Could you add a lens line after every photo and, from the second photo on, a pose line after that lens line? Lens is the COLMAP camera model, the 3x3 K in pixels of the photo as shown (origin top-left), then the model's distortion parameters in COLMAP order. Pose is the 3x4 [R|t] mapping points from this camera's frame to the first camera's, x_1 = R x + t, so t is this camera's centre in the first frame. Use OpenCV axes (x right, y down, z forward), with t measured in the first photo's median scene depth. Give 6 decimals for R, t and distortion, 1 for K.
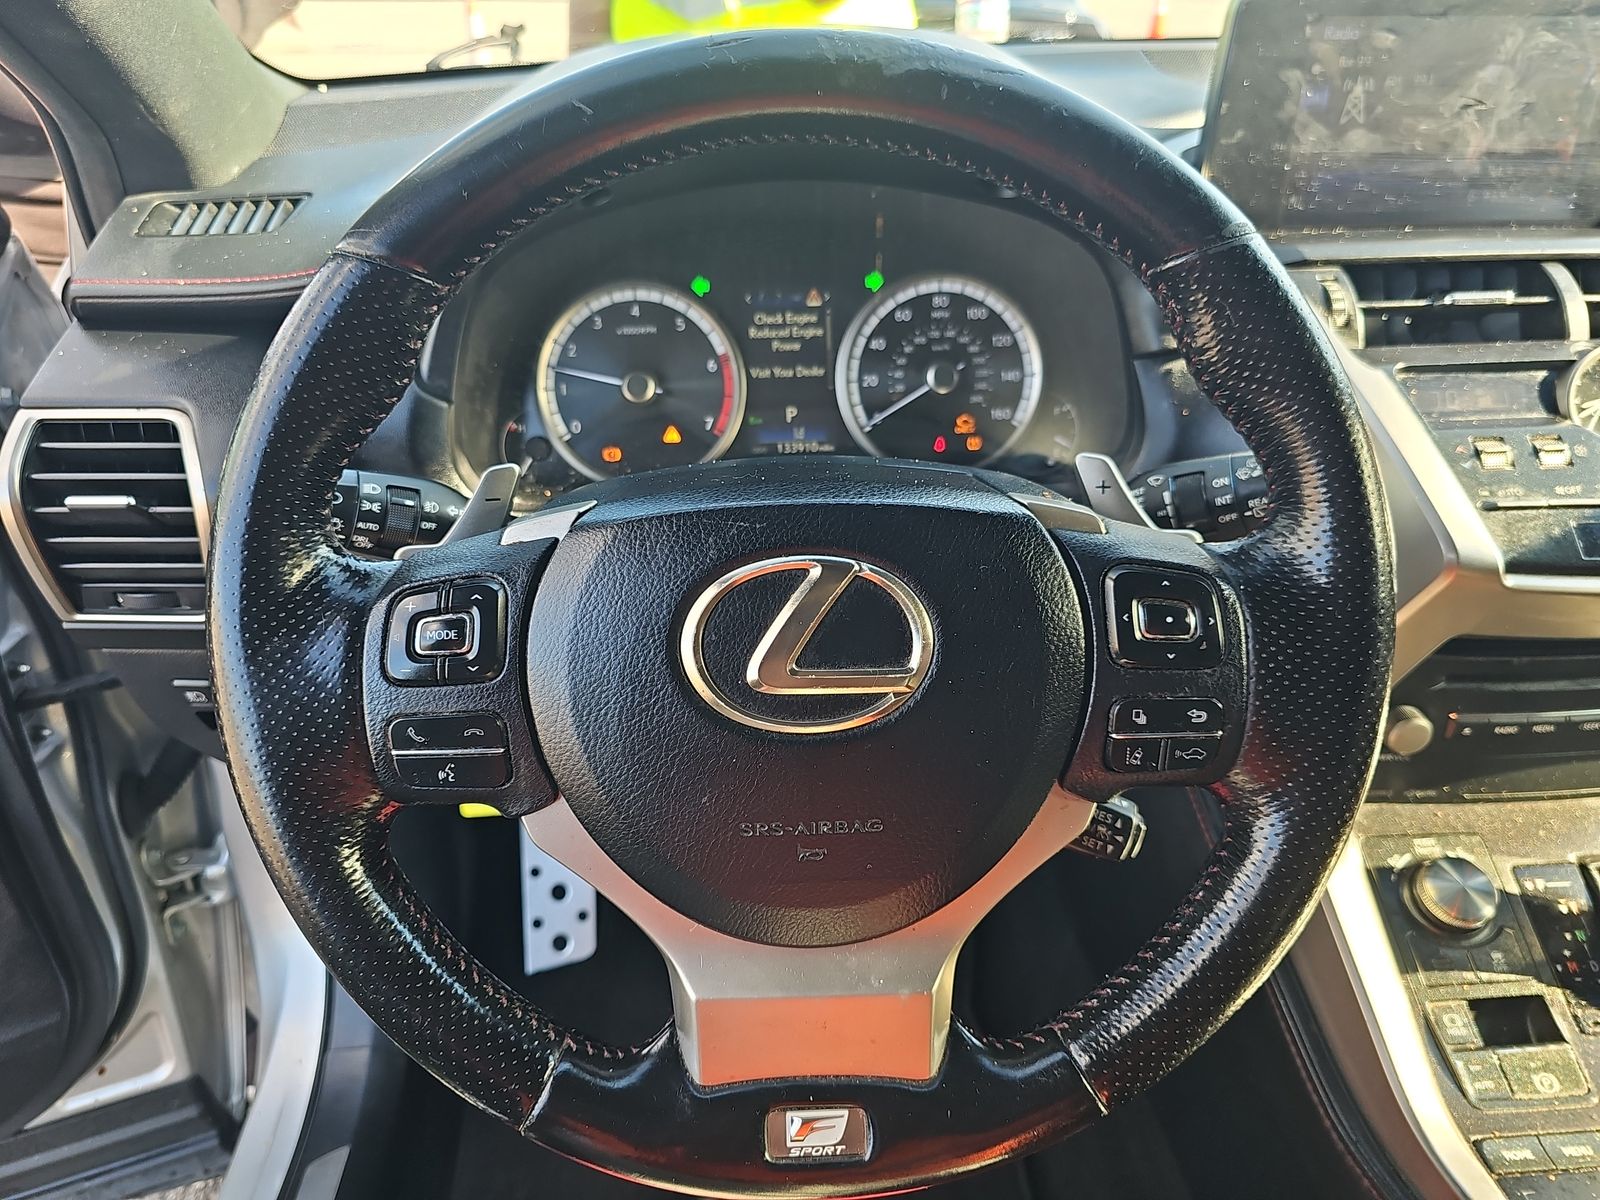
lens RADIAL K [[1061.4, 0, 796.5], [0, 1061.4, 599.5], [0, 0, 1]] dist [0.007071, -0.014949]
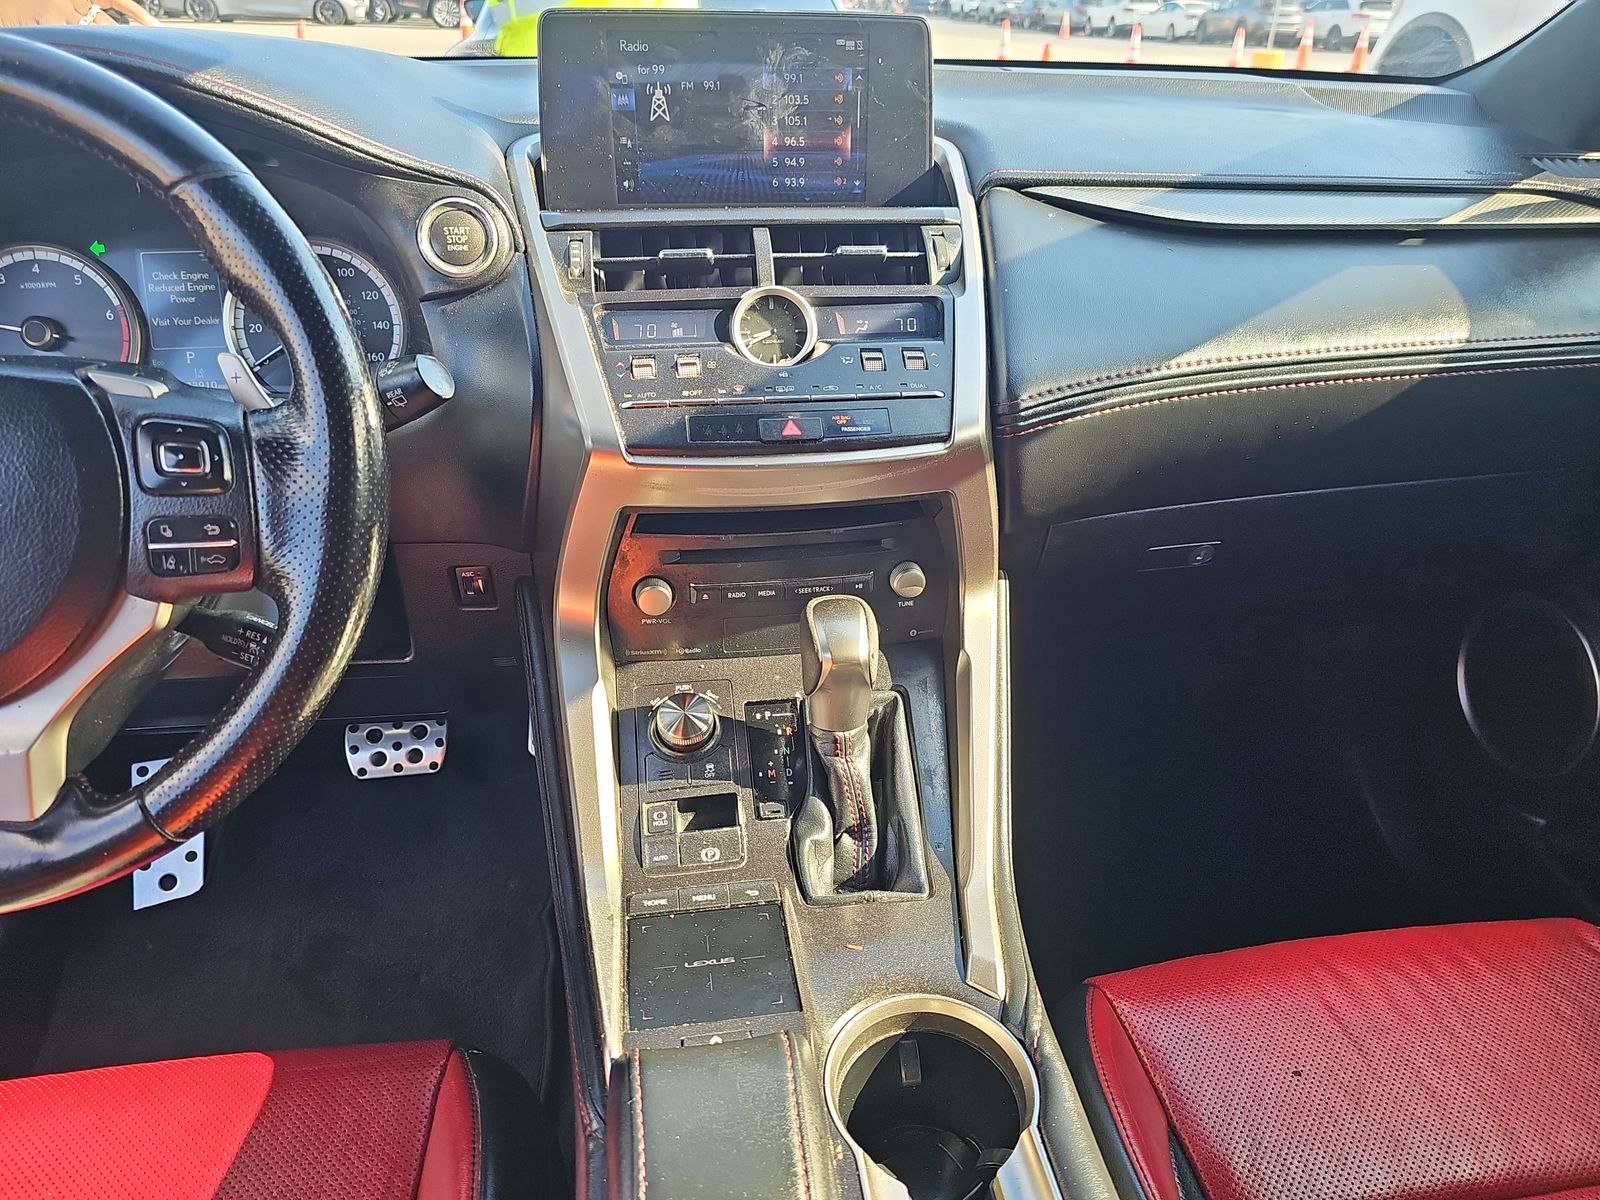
lens RADIAL K [[1061.4, 0, 801.6], [0, 1061.4, 602.7], [0, 0, 1]] dist [0.007071, -0.014949]
pose [[0.993703, -0.028867, 0.108268, 0.619611], [0.030410, 0.999458, -0.012627, 0.153888], [-0.107845, 0.015840, 0.994042, -0.275726]]
